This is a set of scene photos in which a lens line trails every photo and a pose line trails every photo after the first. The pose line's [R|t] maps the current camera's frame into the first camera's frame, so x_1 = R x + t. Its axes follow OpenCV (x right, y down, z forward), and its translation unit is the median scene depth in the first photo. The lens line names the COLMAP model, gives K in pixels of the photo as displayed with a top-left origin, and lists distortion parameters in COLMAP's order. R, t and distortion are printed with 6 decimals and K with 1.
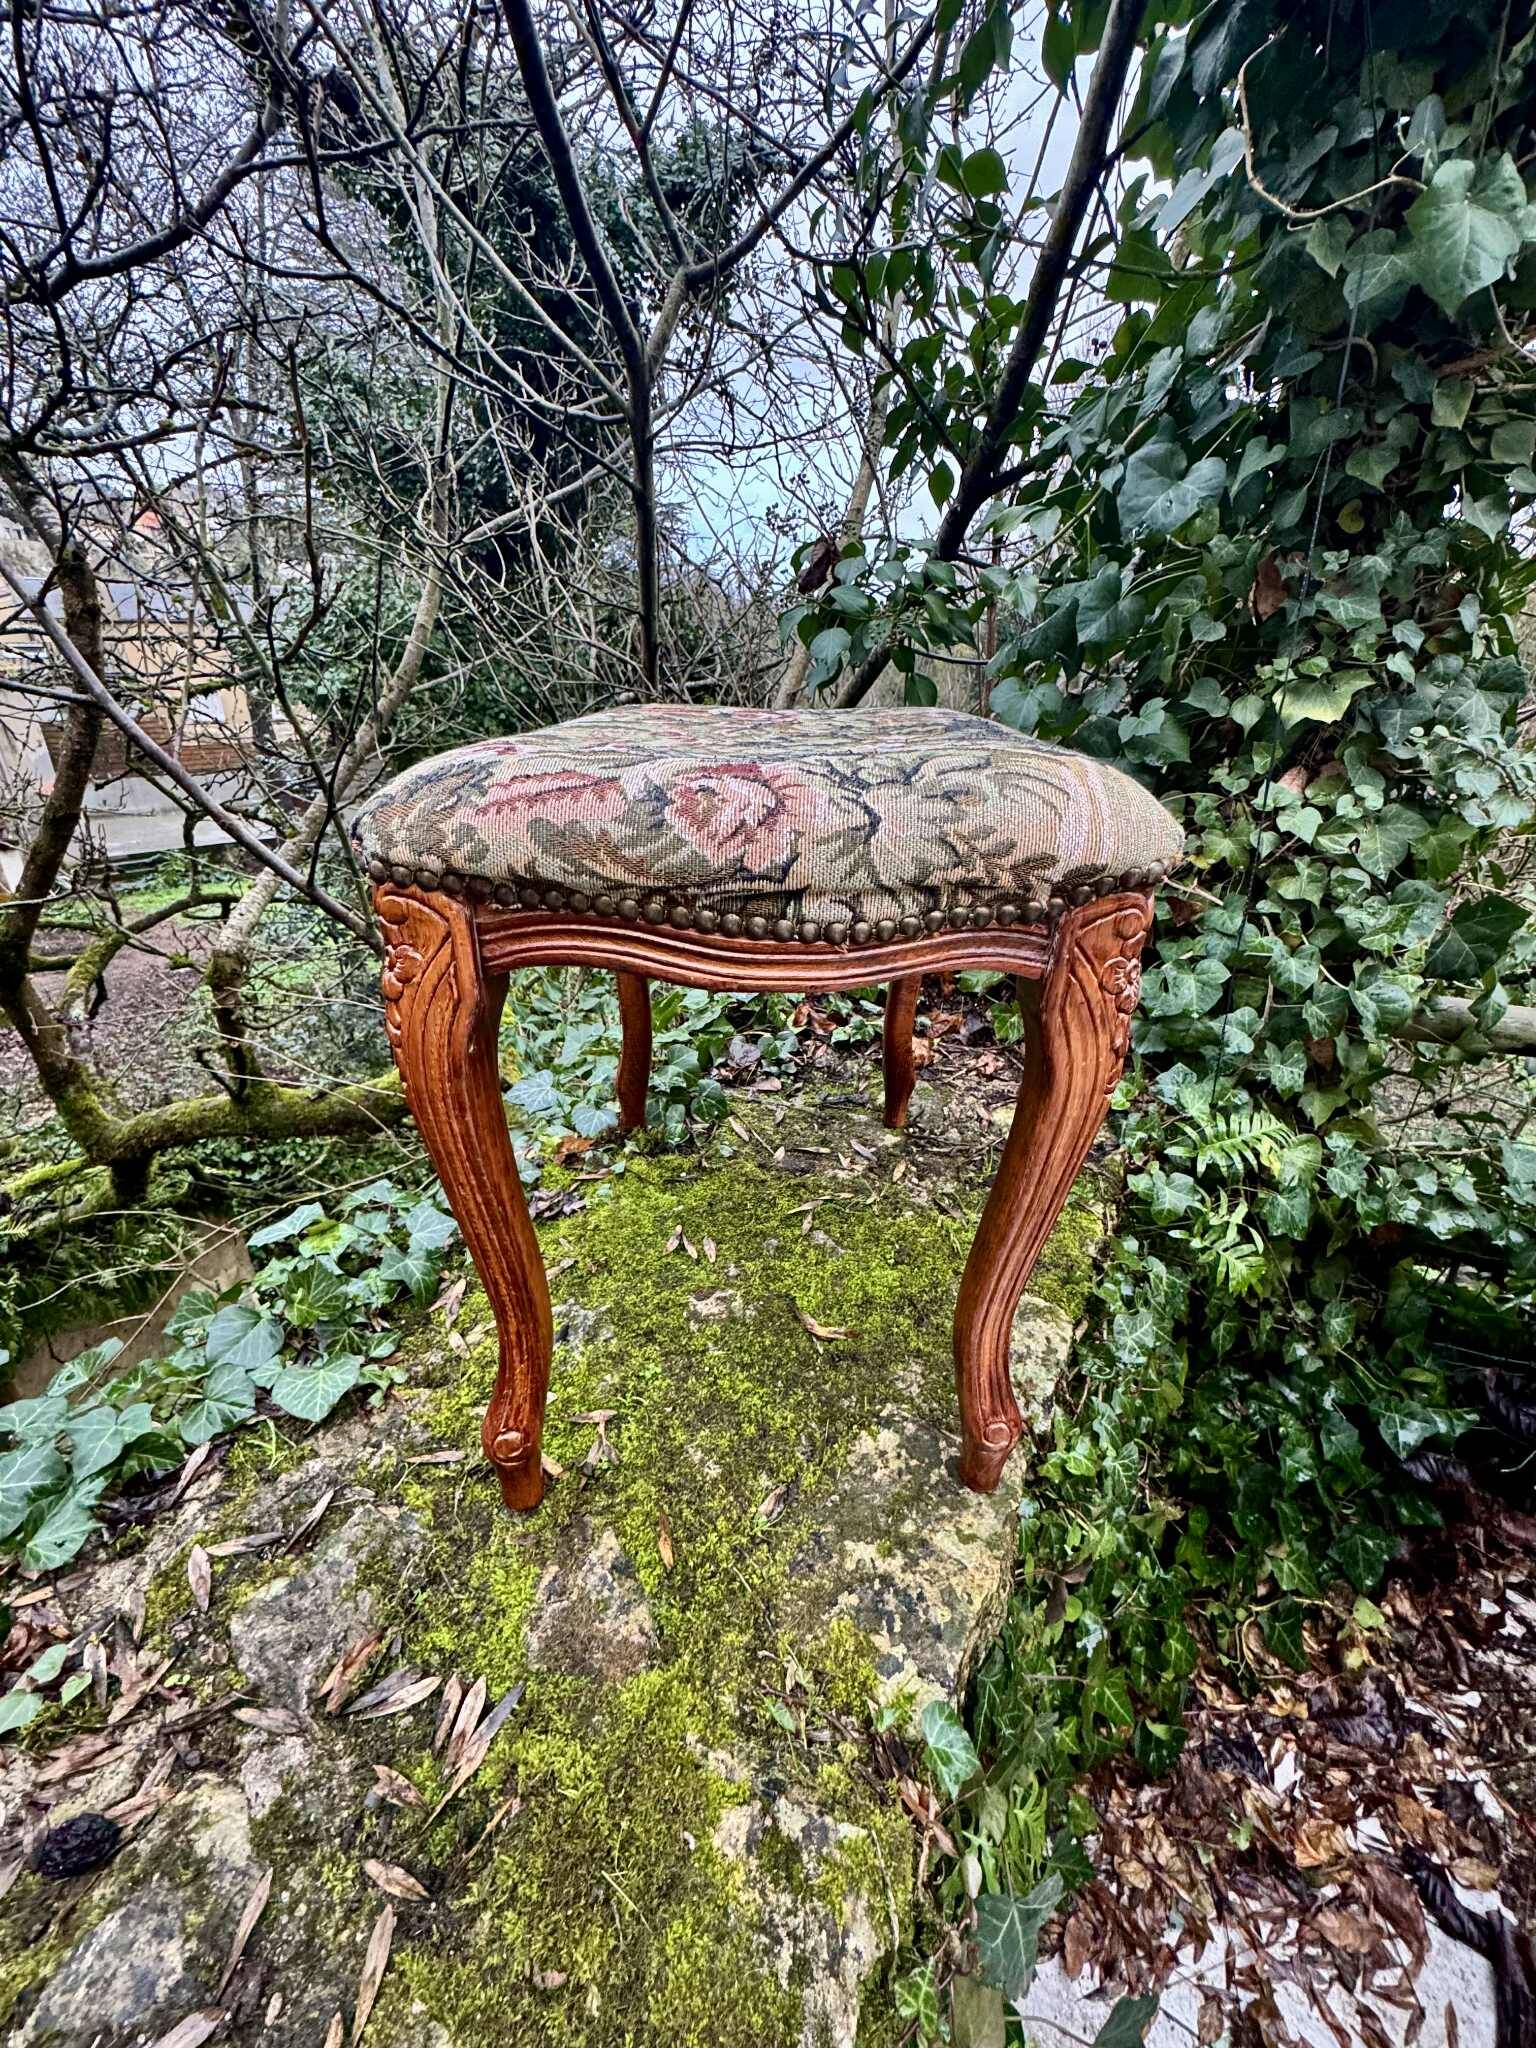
lens RADIAL K [[819.7, 0, 769.8], [0, 819.7, 1024.6], [0, 0, 1]] dist [-0.002472, 0.000231]
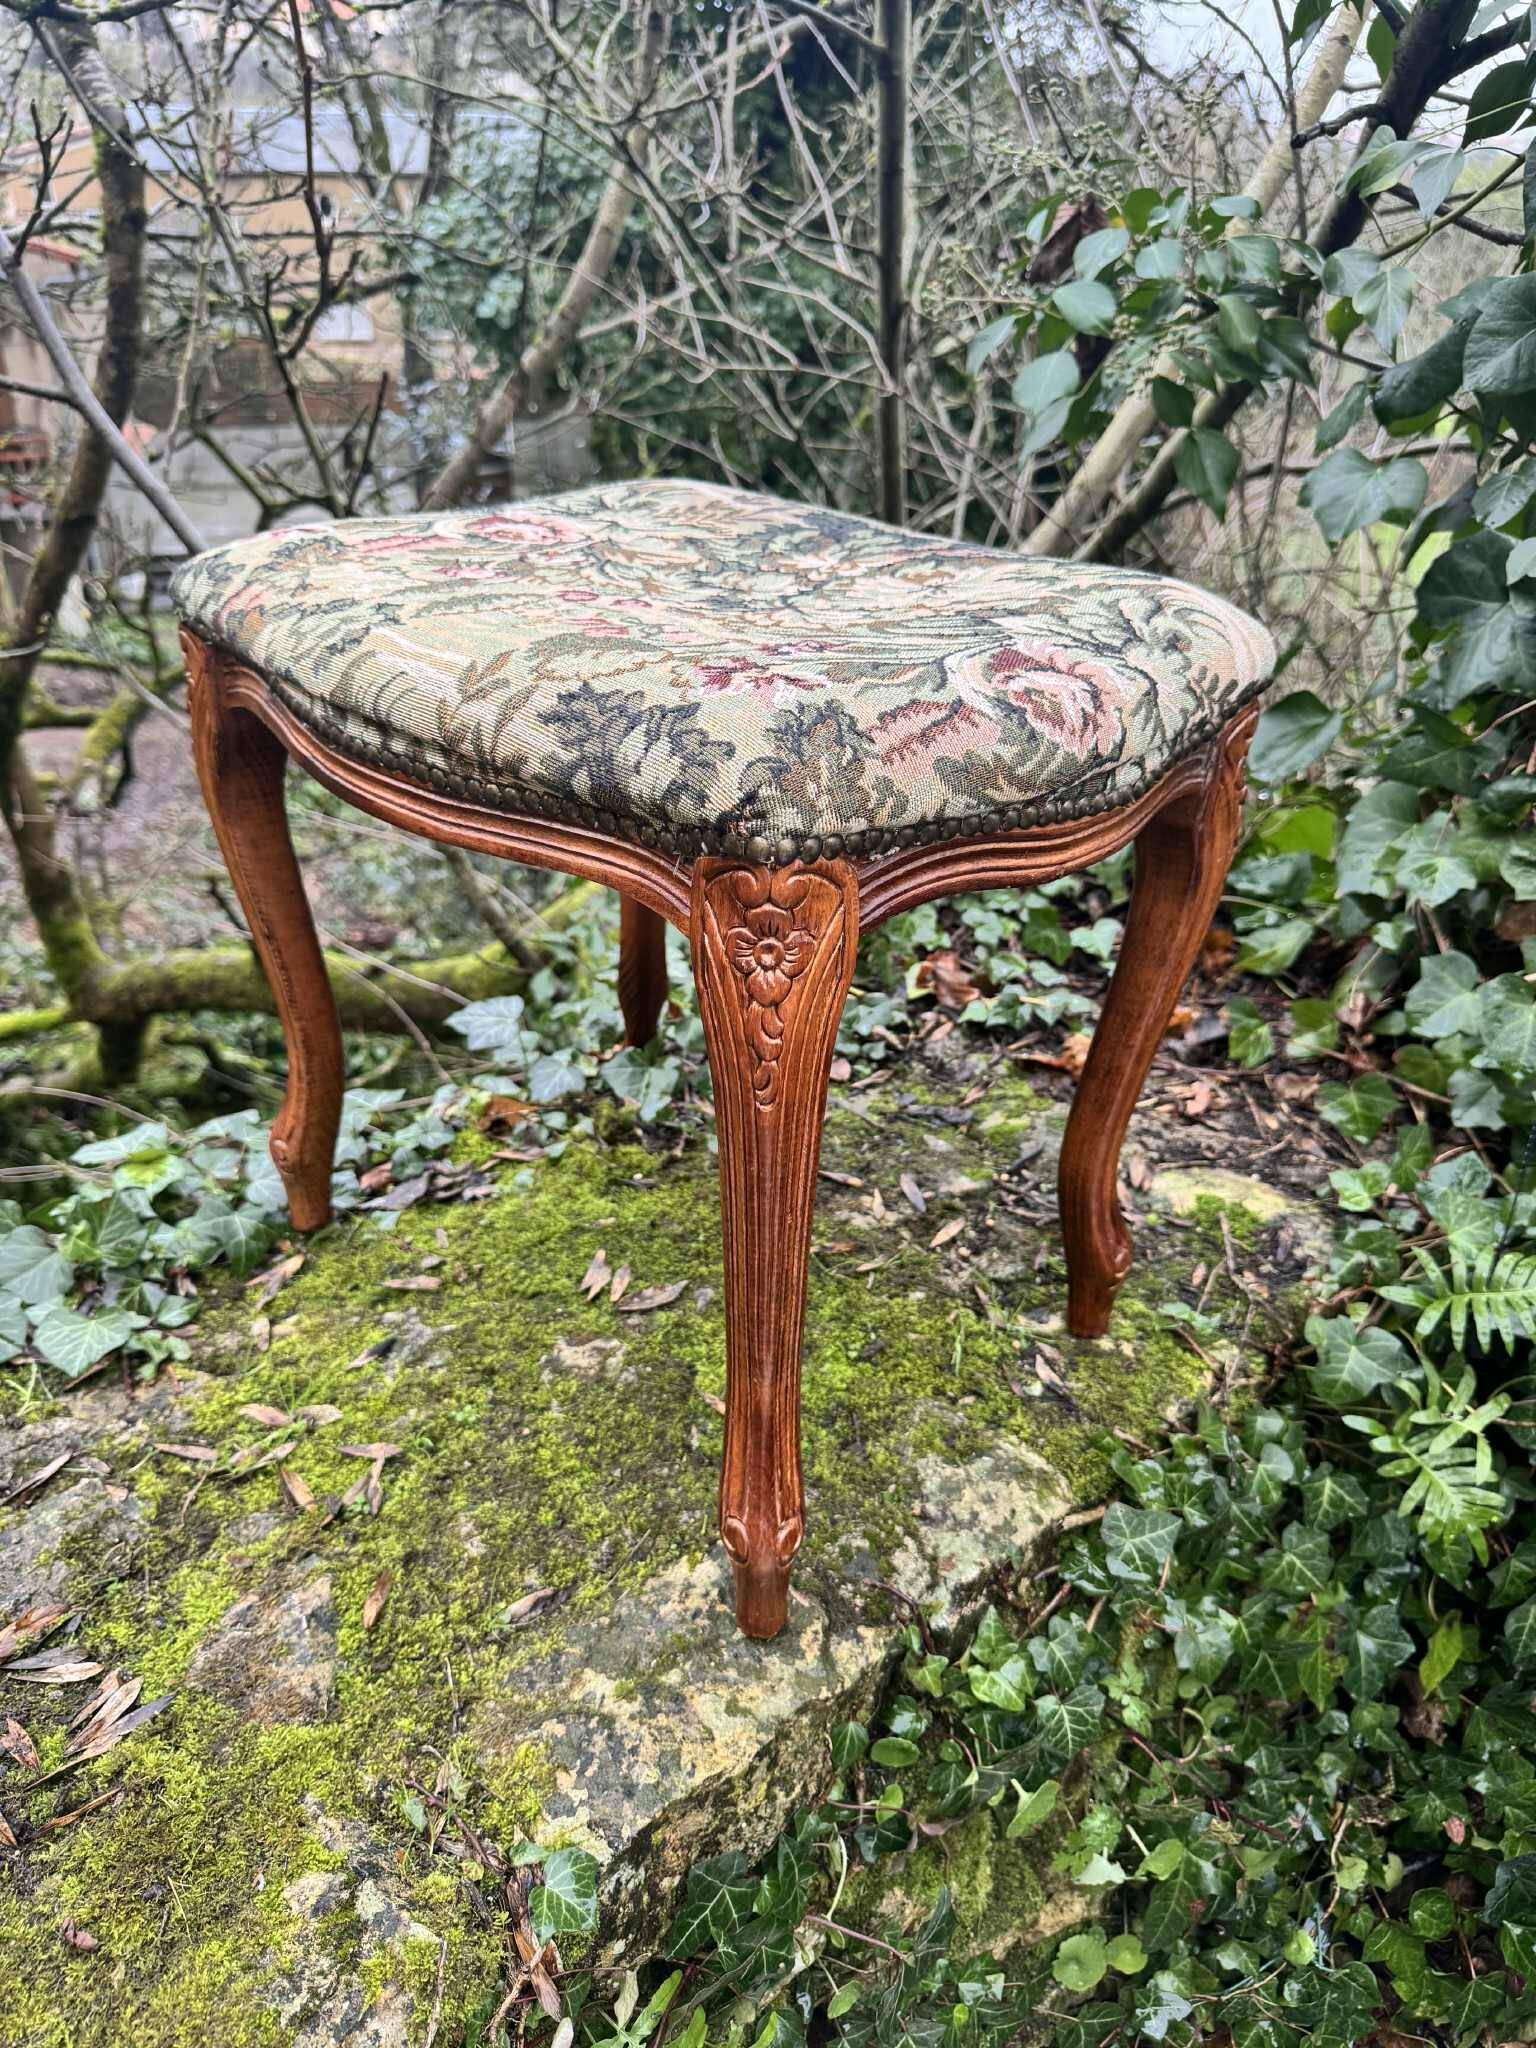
lens RADIAL K [[1481.0, 0, 768.5], [0, 1481.0, 1028.2], [0, 0, 1]] dist [0.000904, -0.024209]
pose [[0.948554, 0.157810, -0.274484, 0.341722], [-0.138242, 0.986359, 0.089356, -0.073065], [0.284842, -0.046814, 0.957431, -0.166399]]
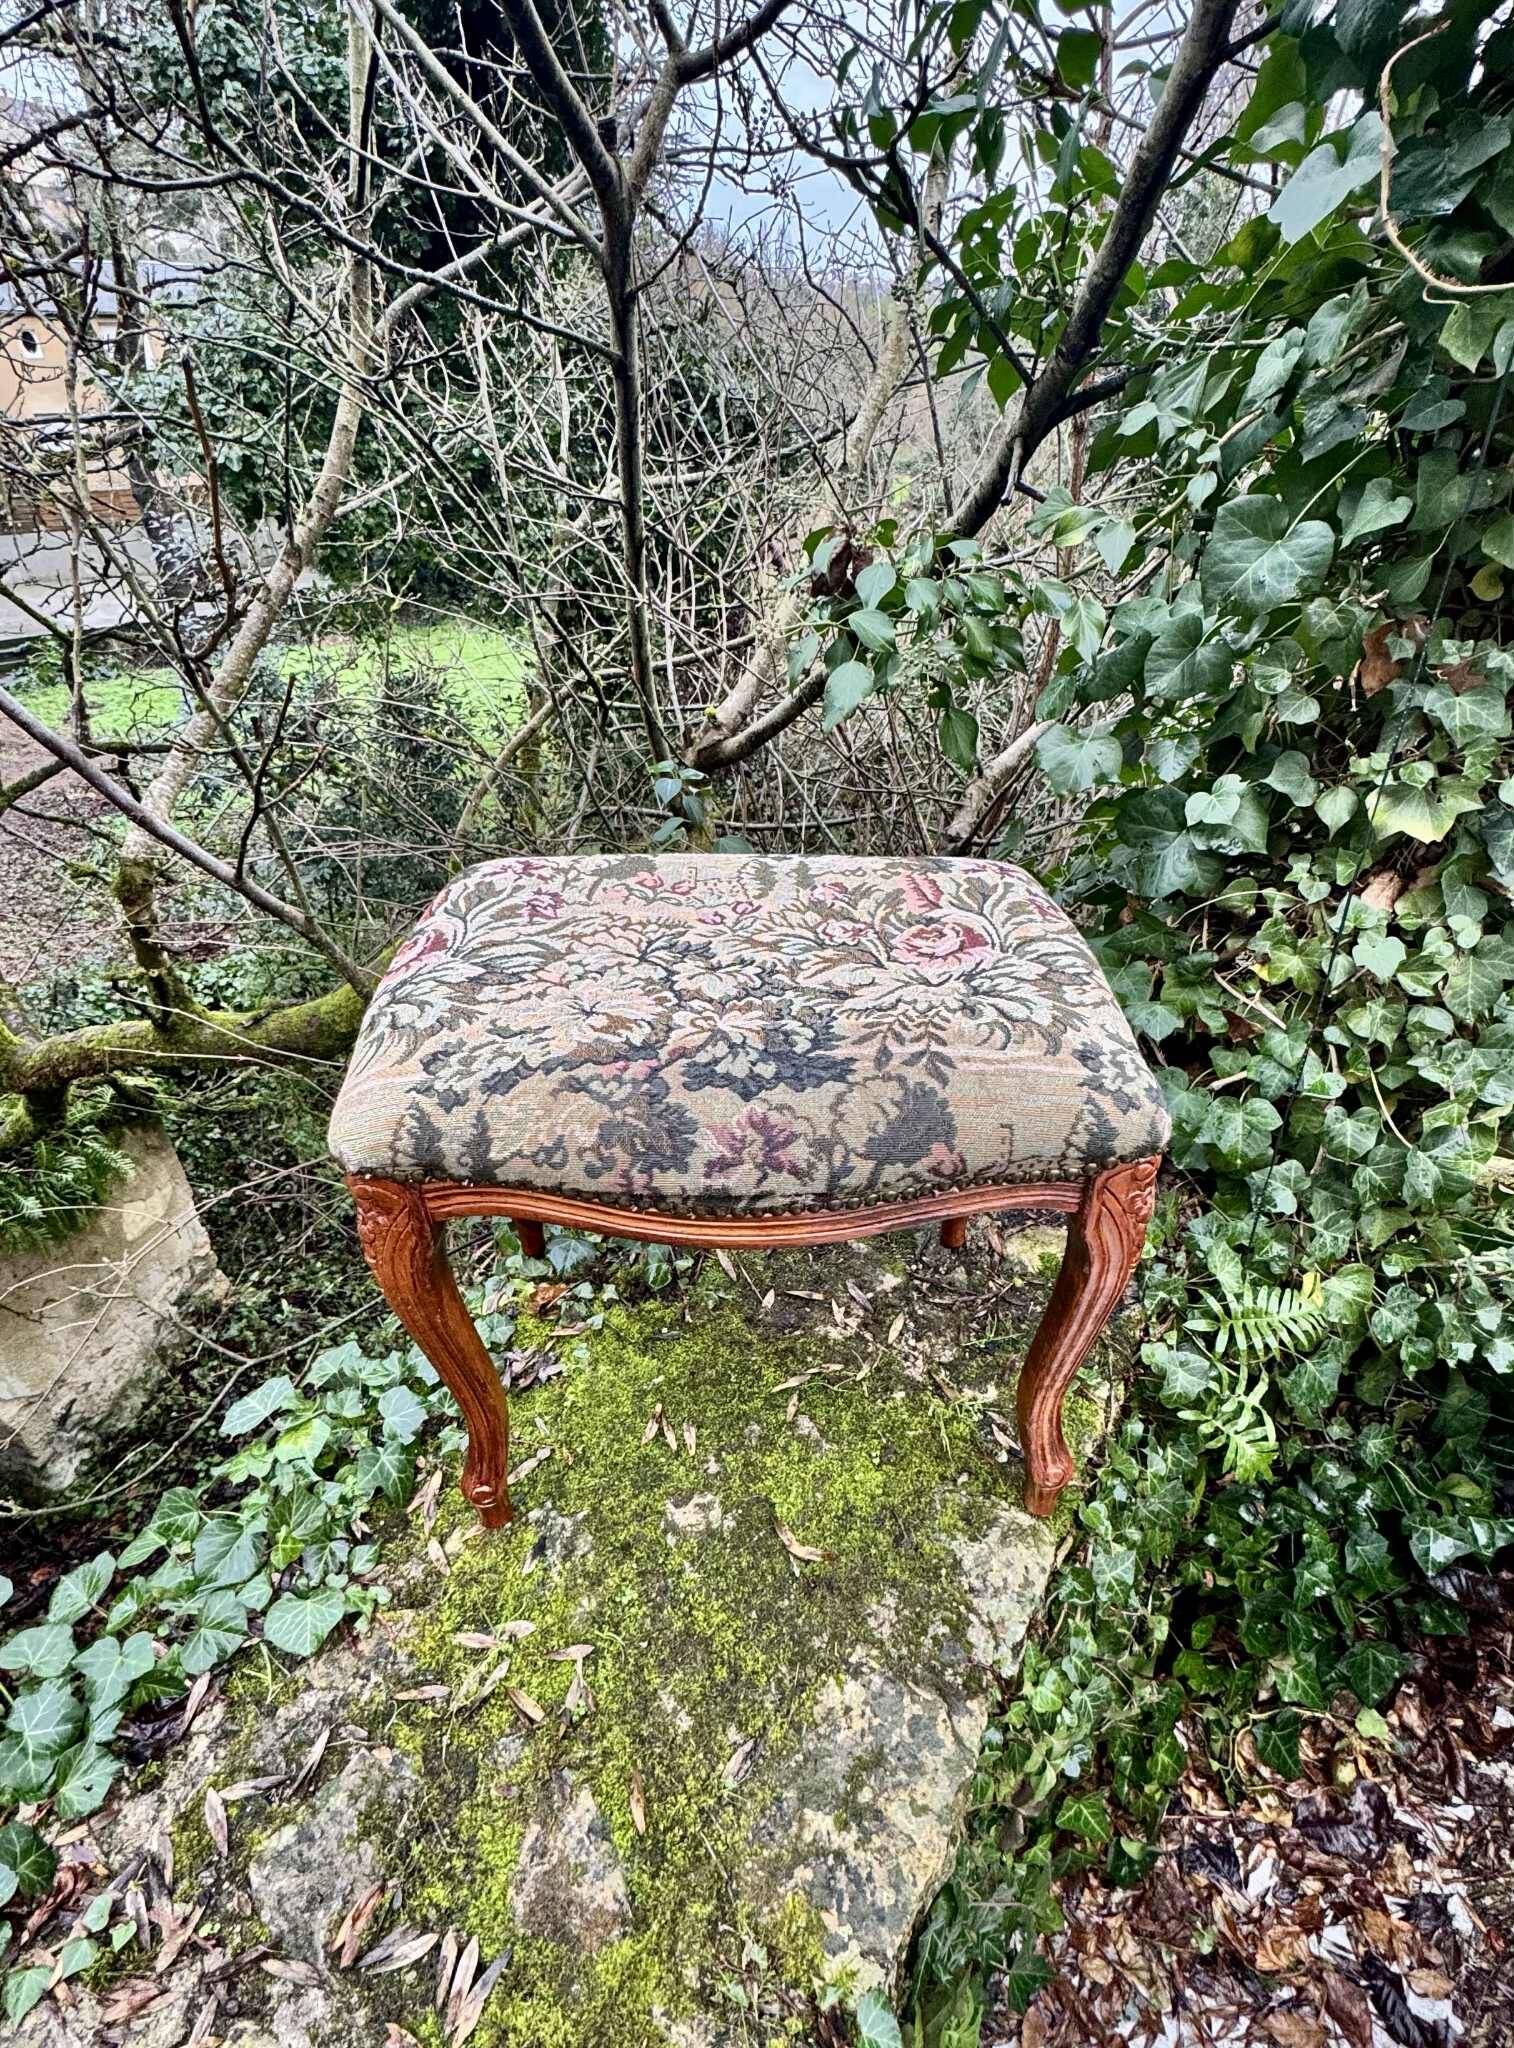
lens RADIAL K [[1007.1, 0, 760.4], [0, 1007.1, 1022.9], [0, 0, 1]] dist [-0.001681, -0.000352]
pose [[0.999398, 0.020341, -0.028096, 0.031144], [-0.015463, 0.986332, 0.164045, -0.375812], [0.031049, -0.163512, 0.986053, -0.083069]]
